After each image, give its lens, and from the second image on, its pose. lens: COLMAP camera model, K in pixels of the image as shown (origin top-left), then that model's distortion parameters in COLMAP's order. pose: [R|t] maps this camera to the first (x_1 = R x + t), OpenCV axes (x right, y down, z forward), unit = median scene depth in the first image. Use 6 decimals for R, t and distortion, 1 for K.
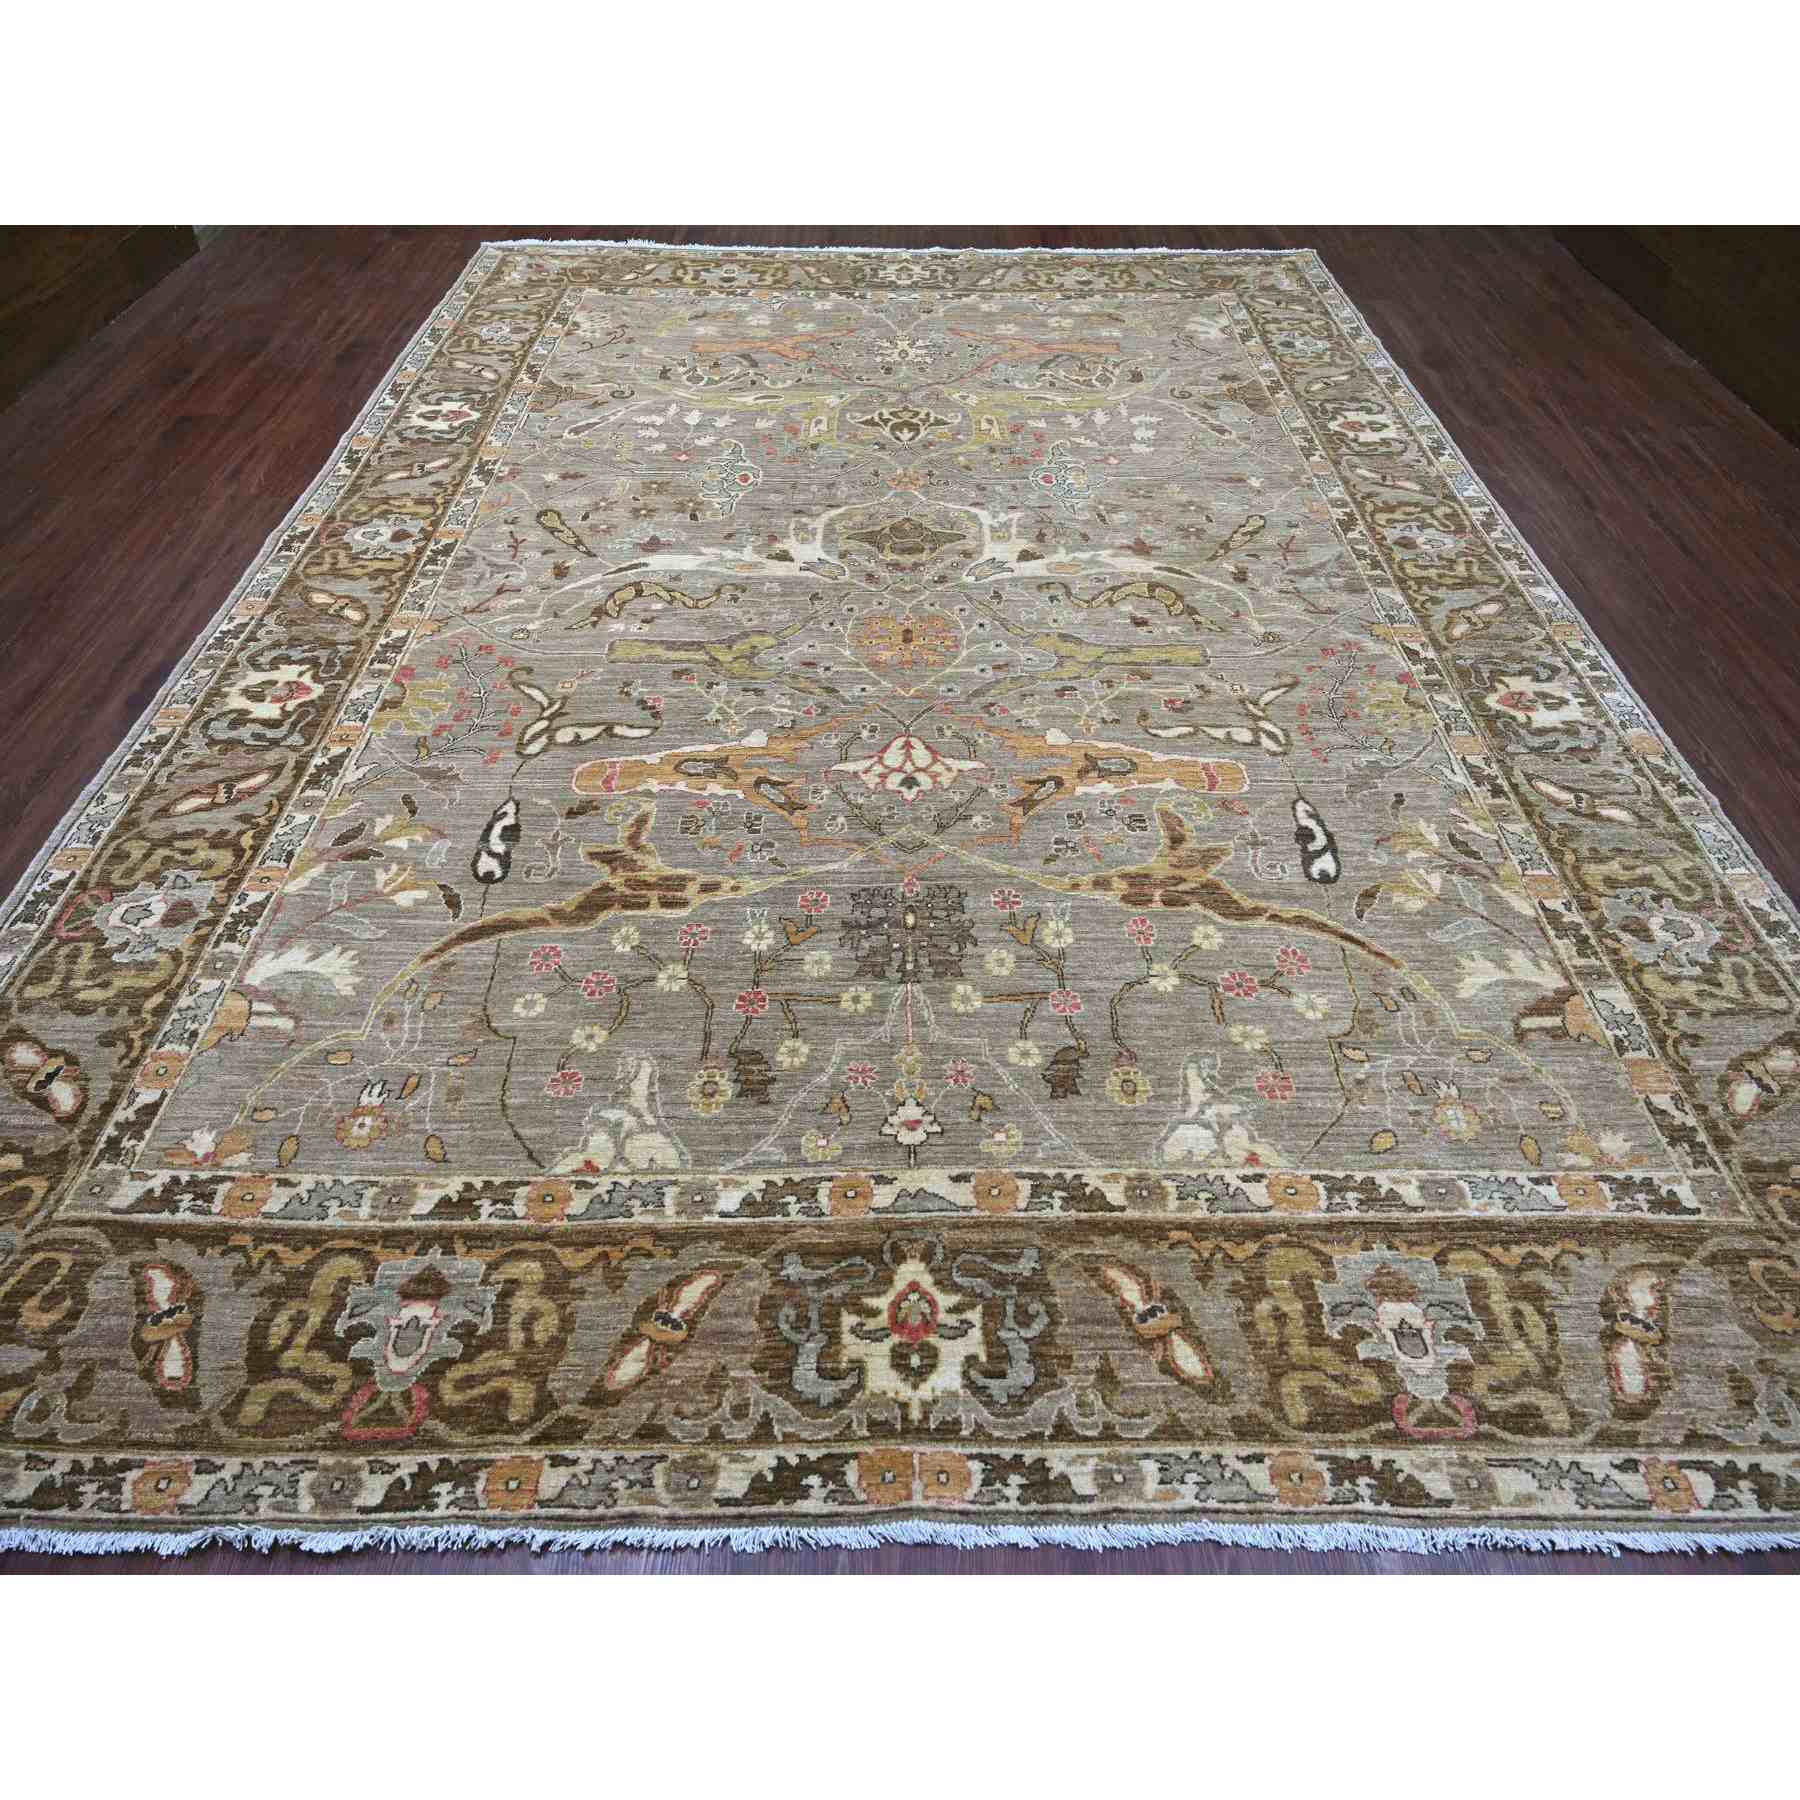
lens RADIAL K [[1076.4, 0, 900.0], [0, 1076.4, 900.0], [0, 0, 1]] dist [-0.008270, 0.000828]
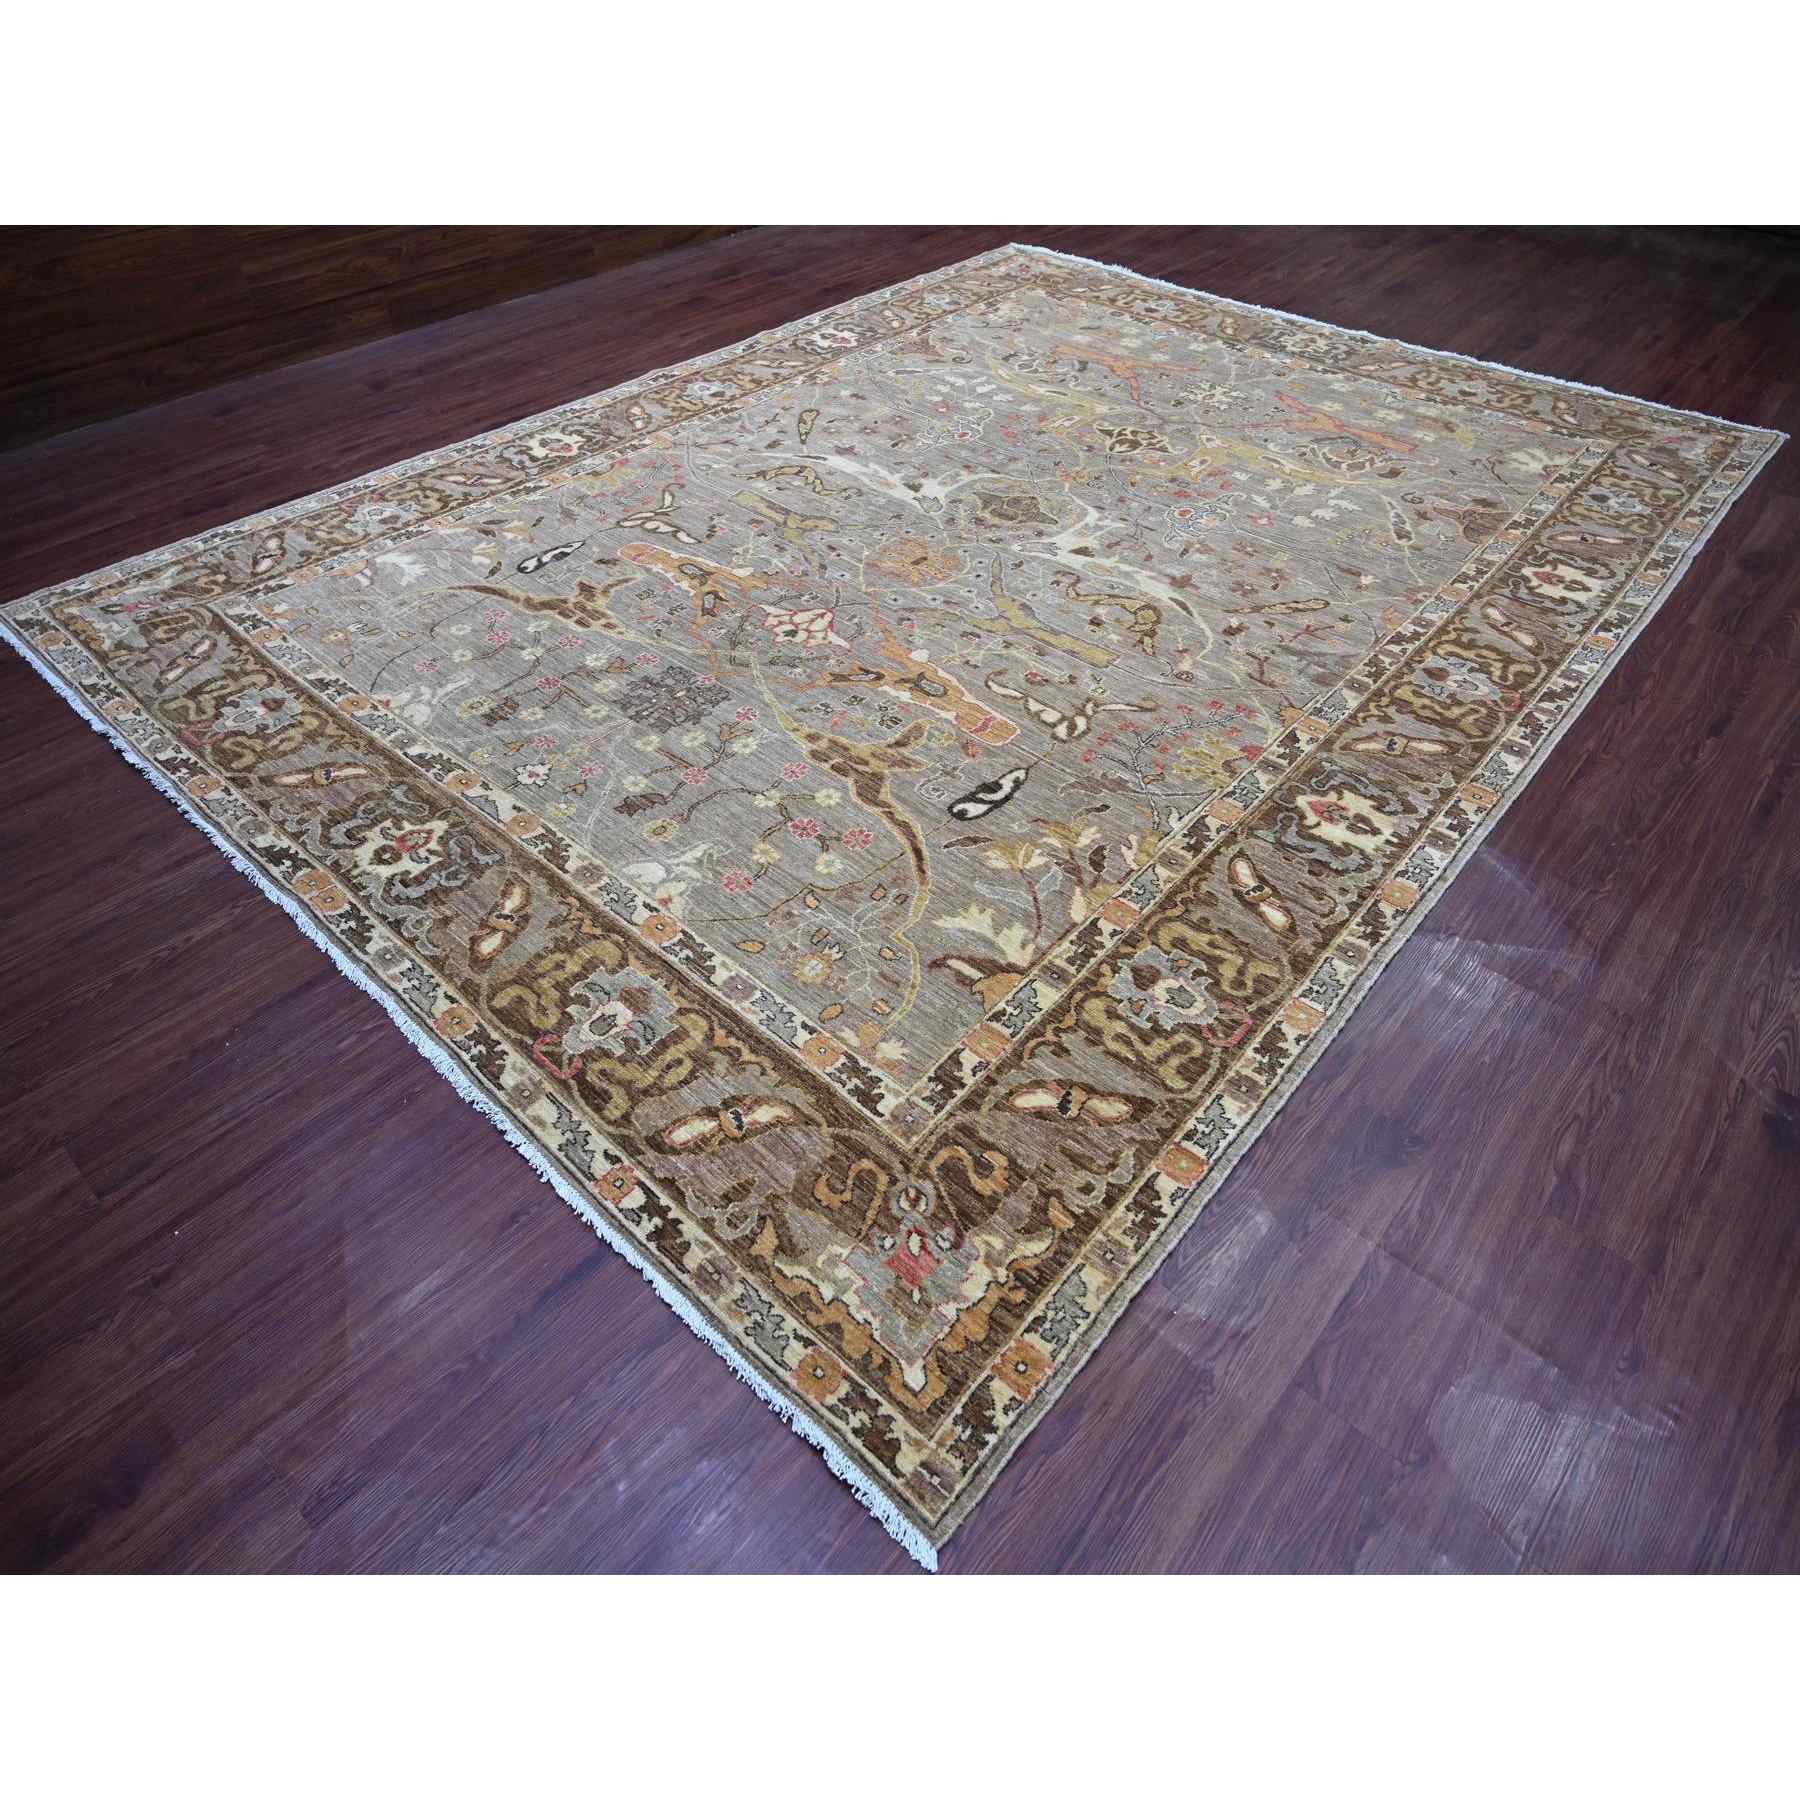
lens RADIAL K [[1076.4, 0, 900.0], [0, 1076.4, 900.0], [0, 0, 1]] dist [-0.008270, 0.000828]
pose [[0.747915, 0.471719, -0.467016, 0.950015], [-0.495039, 0.865086, 0.081005, -0.003439], [0.442221, 0.170606, 0.880531, -0.012163]]
